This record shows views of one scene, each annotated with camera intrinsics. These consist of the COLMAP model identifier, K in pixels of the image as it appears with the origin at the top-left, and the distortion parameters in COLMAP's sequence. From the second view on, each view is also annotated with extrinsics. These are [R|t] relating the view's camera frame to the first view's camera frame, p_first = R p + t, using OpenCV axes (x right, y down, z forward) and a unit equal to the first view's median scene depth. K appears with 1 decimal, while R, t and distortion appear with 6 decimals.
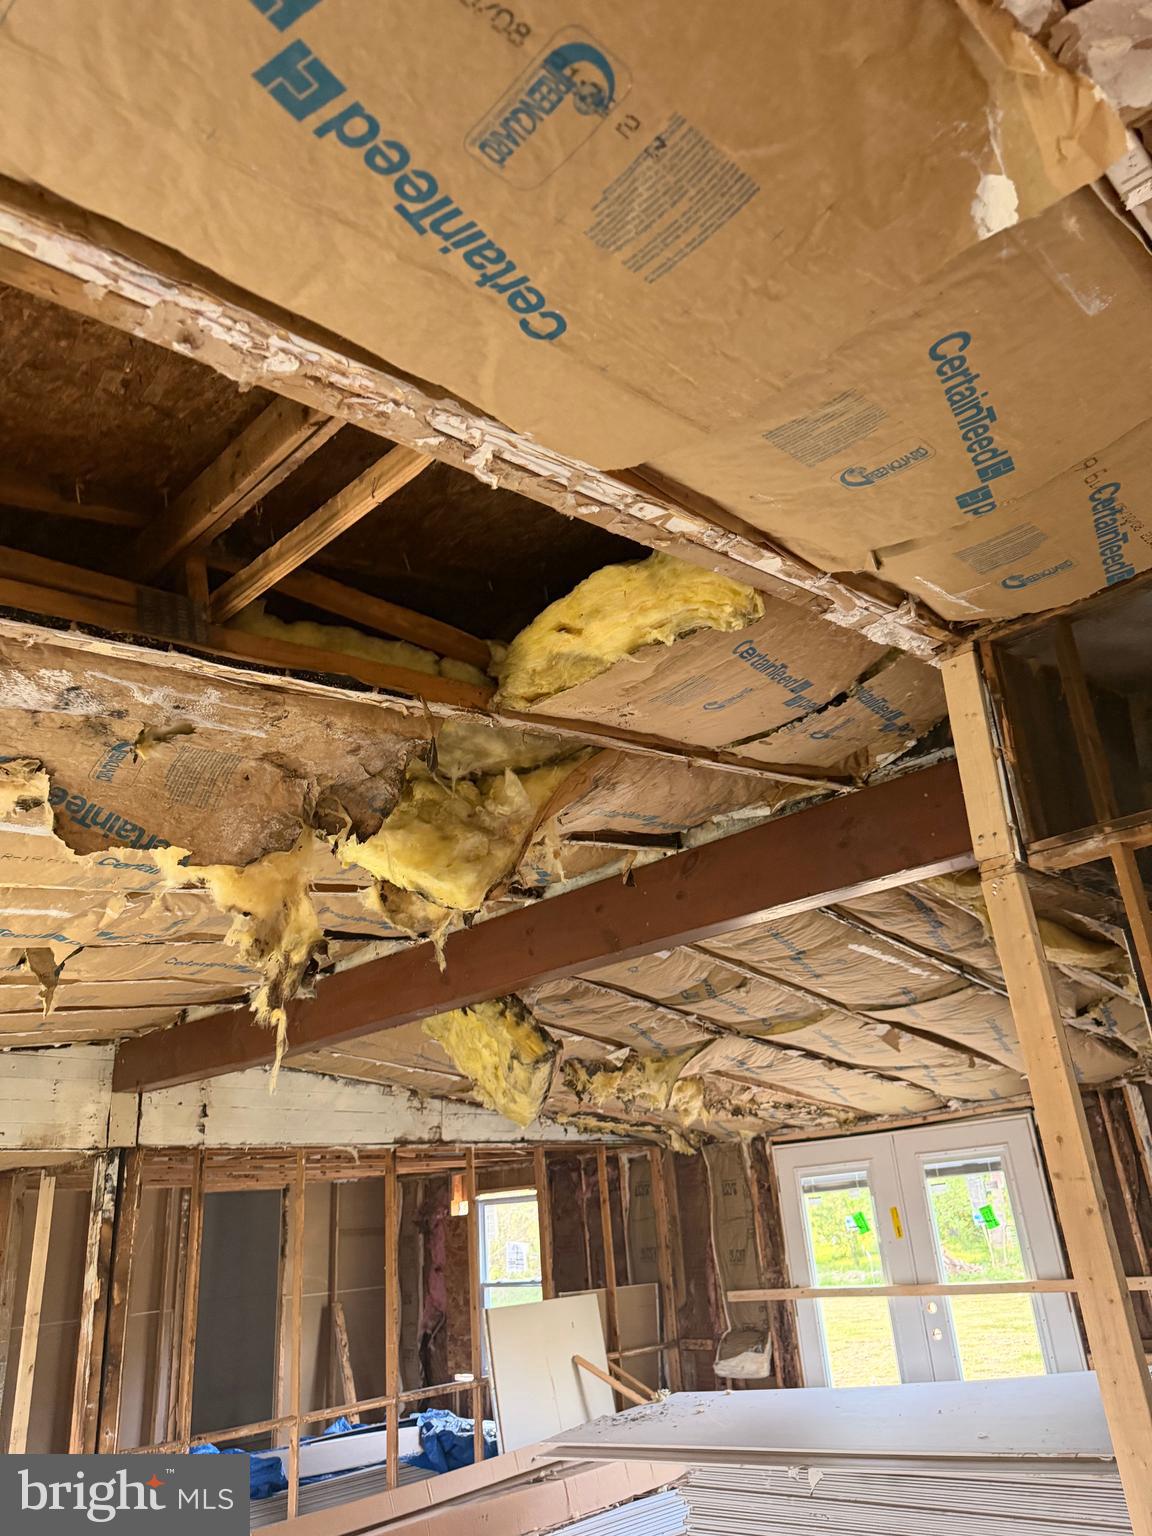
lens RADIAL K [[1089.0, 0, 584.2], [0, 1089.0, 758.7], [0, 0, 1]] dist [0.063361, -0.098892]
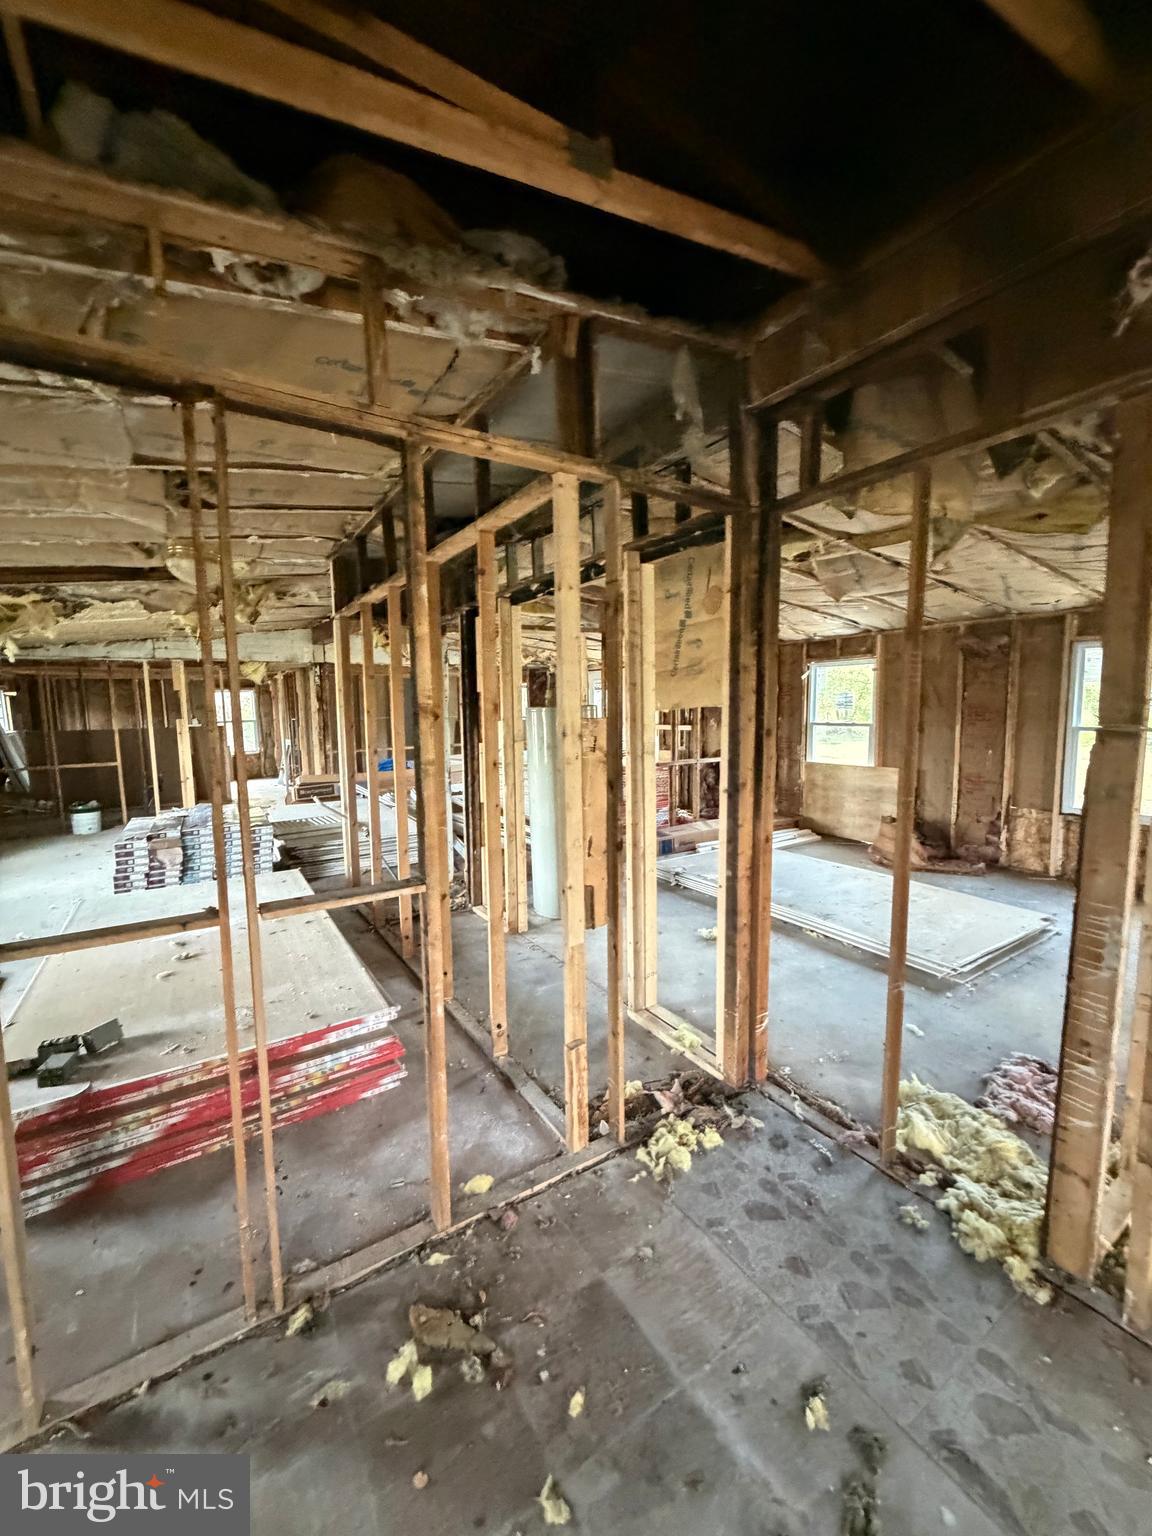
lens RADIAL K [[609.8, 0, 578.0], [0, 609.8, 765.3], [0, 0, 1]] dist [0.000305, 0.000207]
pose [[0.970813, 0.081772, -0.225467, 0.553026], [0.039030, 0.873687, 0.484920, -0.152692], [0.236640, -0.479567, 0.844996, -0.316245]]
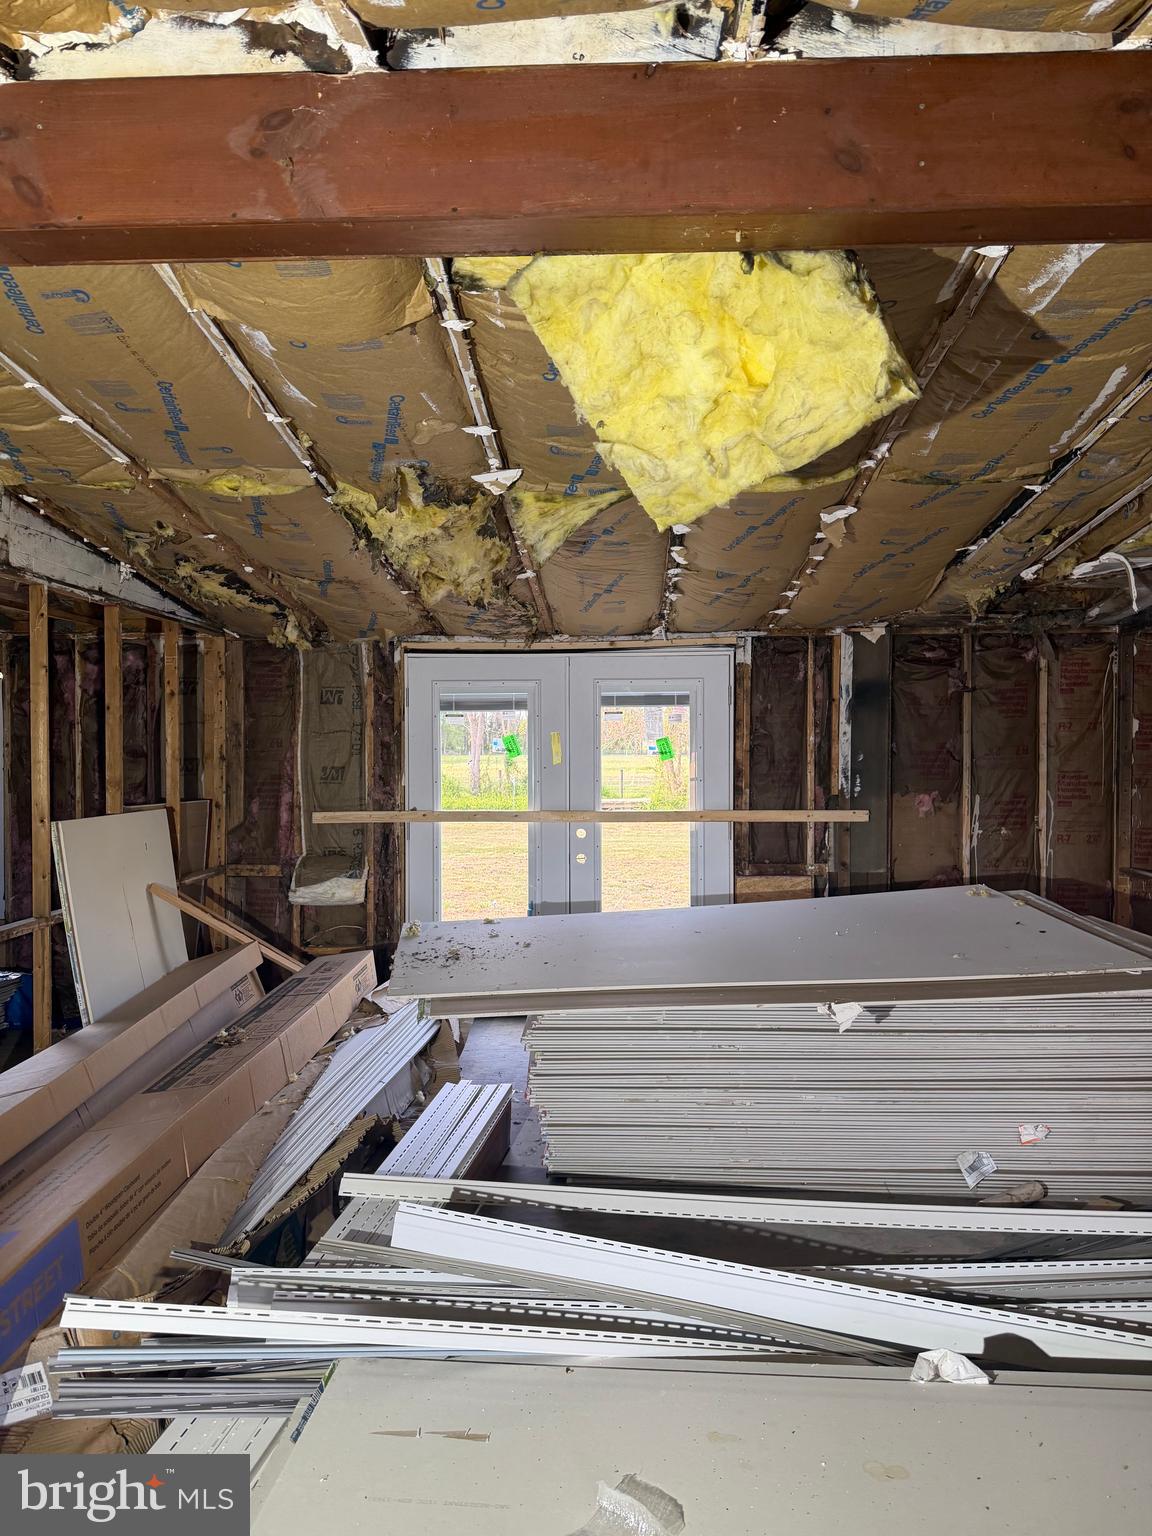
lens RADIAL K [[1089.0, 0, 584.2], [0, 1089.0, 758.7], [0, 0, 1]] dist [0.063361, -0.098892]
pose [[0.735300, 0.068607, 0.674261, -0.311454], [-0.315653, 0.915042, 0.251121, 0.210648], [-0.599748, -0.397482, 0.694486, 0.386868]]
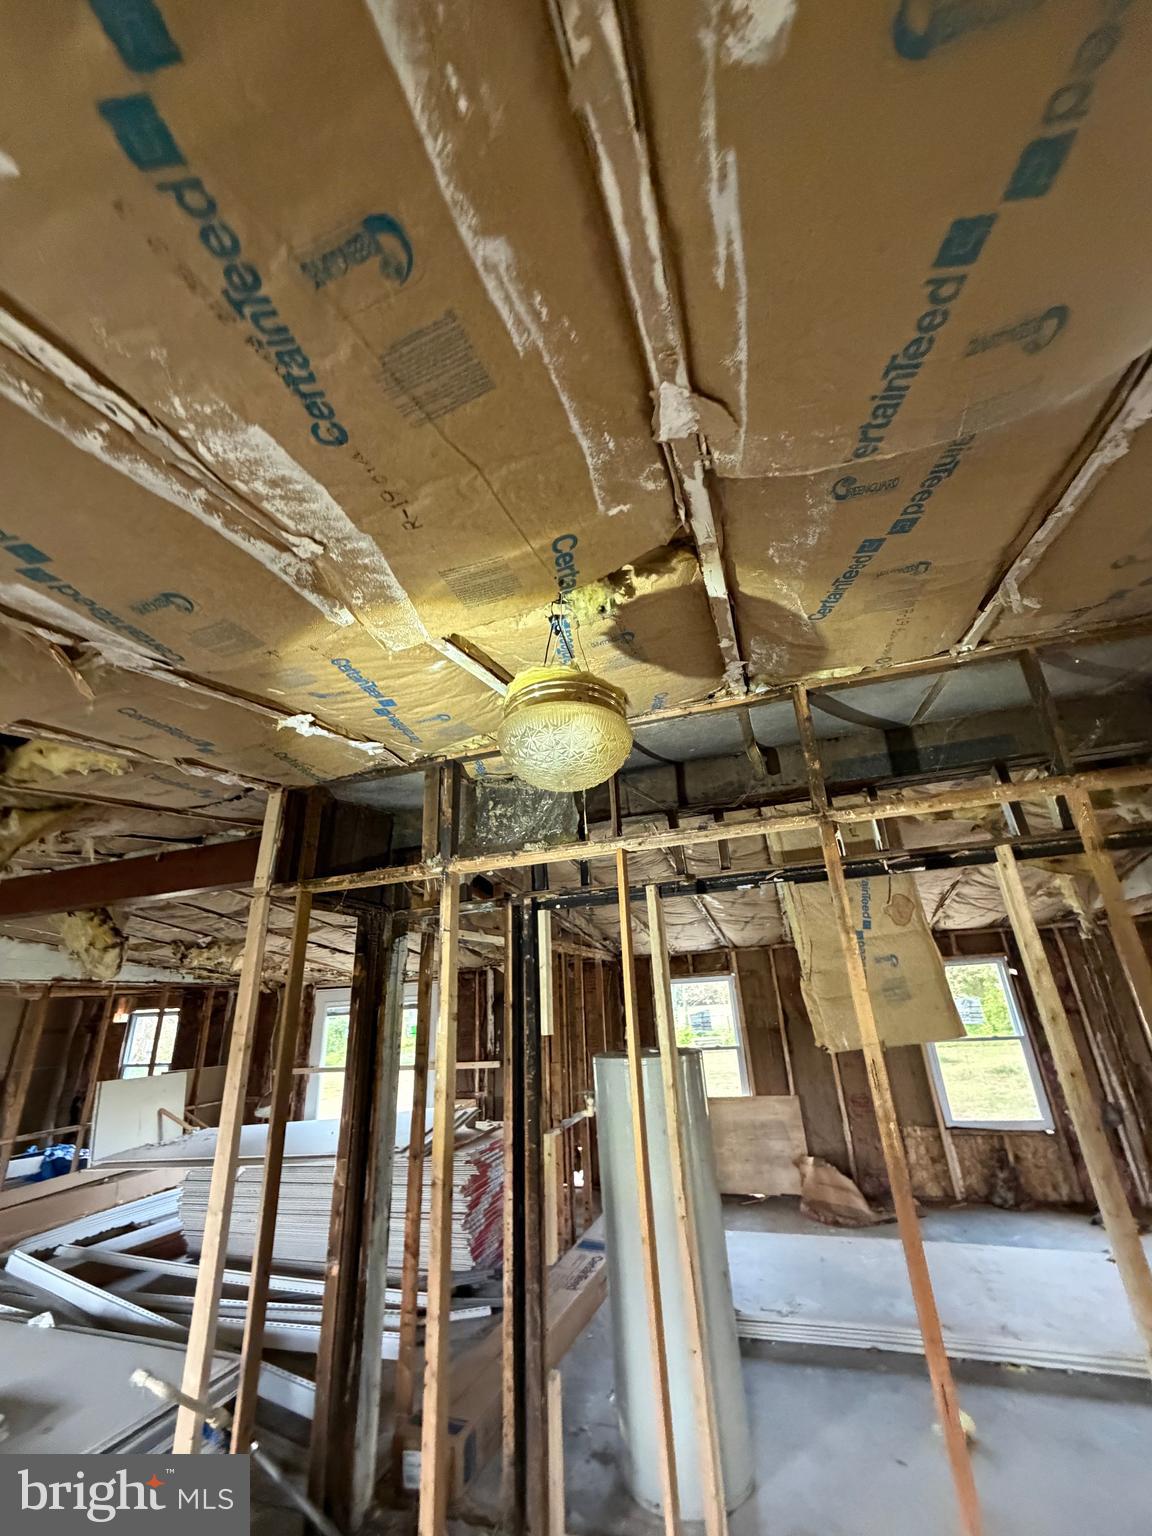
lens RADIAL K [[609.8, 0, 578.0], [0, 609.8, 765.3], [0, 0, 1]] dist [0.000305, 0.000207]
pose [[0.906412, 0.181002, 0.381649, 0.127942], [-0.180401, 0.982871, -0.037688, -0.065786], [-0.381934, -0.034689, 0.923538, -0.109731]]
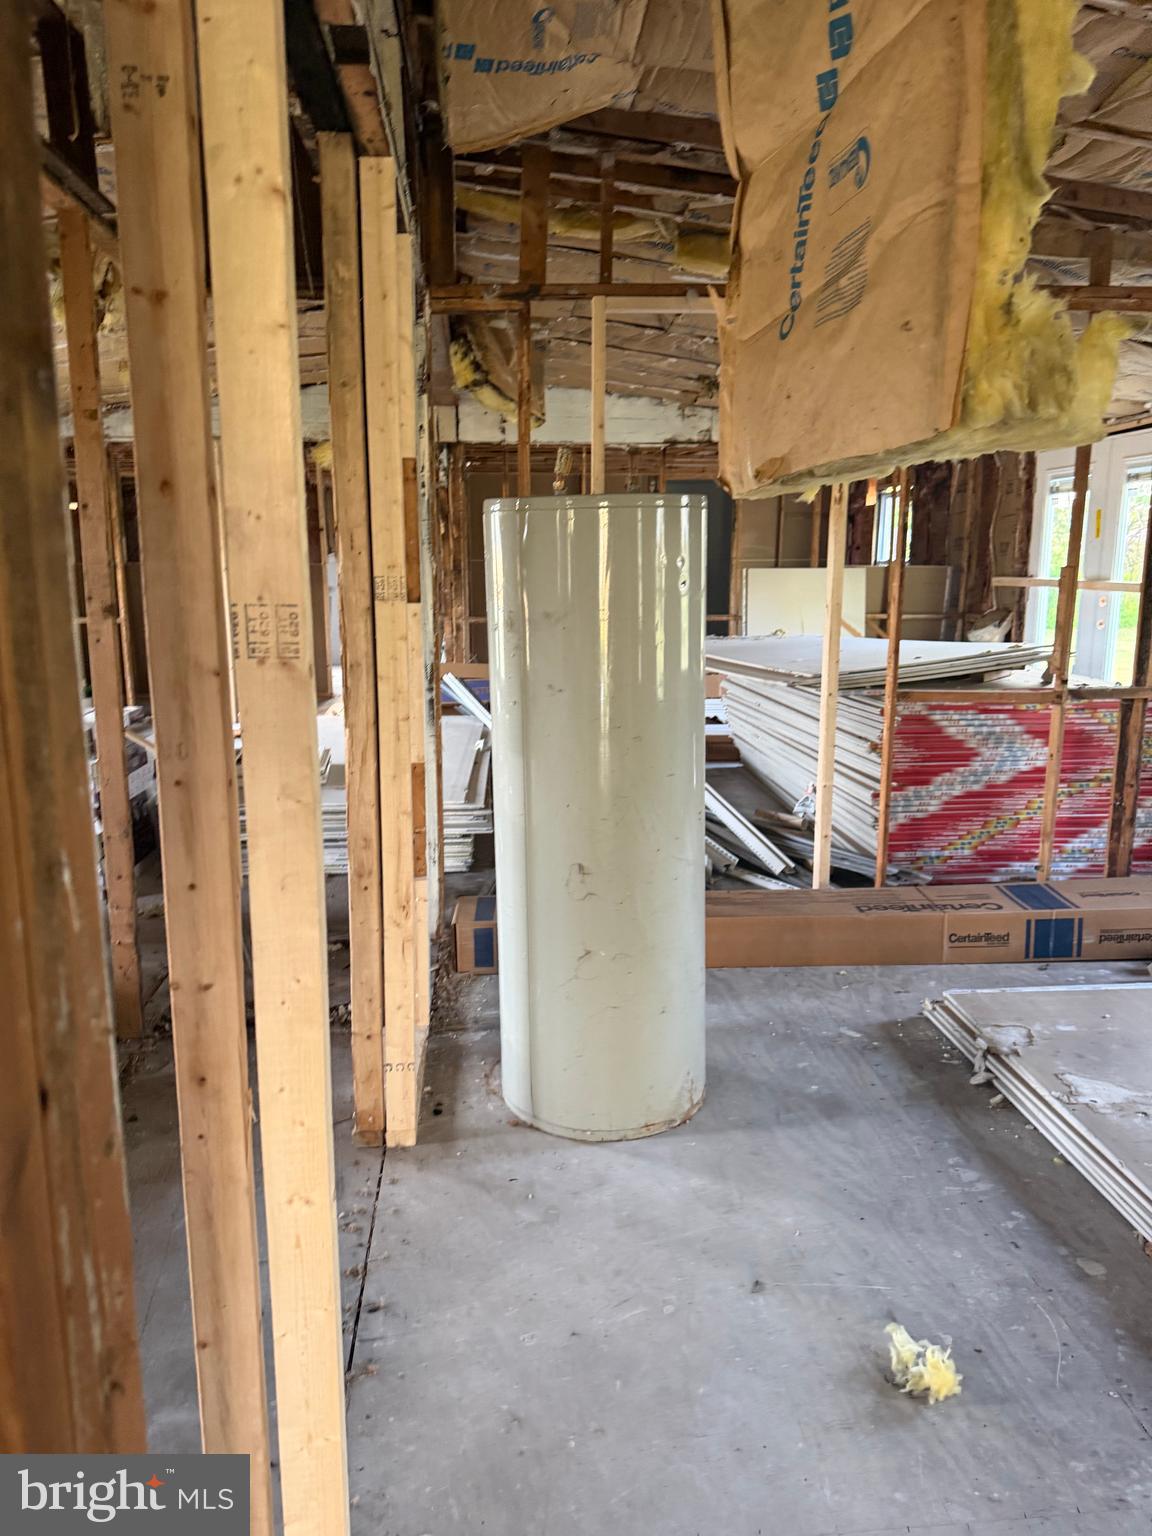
lens RADIAL K [[1089.0, 0, 584.2], [0, 1089.0, 758.7], [0, 0, 1]] dist [0.063361, -0.098892]
pose [[0.751388, 0.192508, -0.631155, 0.639679], [0.207931, 0.838692, 0.503349, -0.004019], [0.626244, -0.509447, 0.590155, -0.003279]]
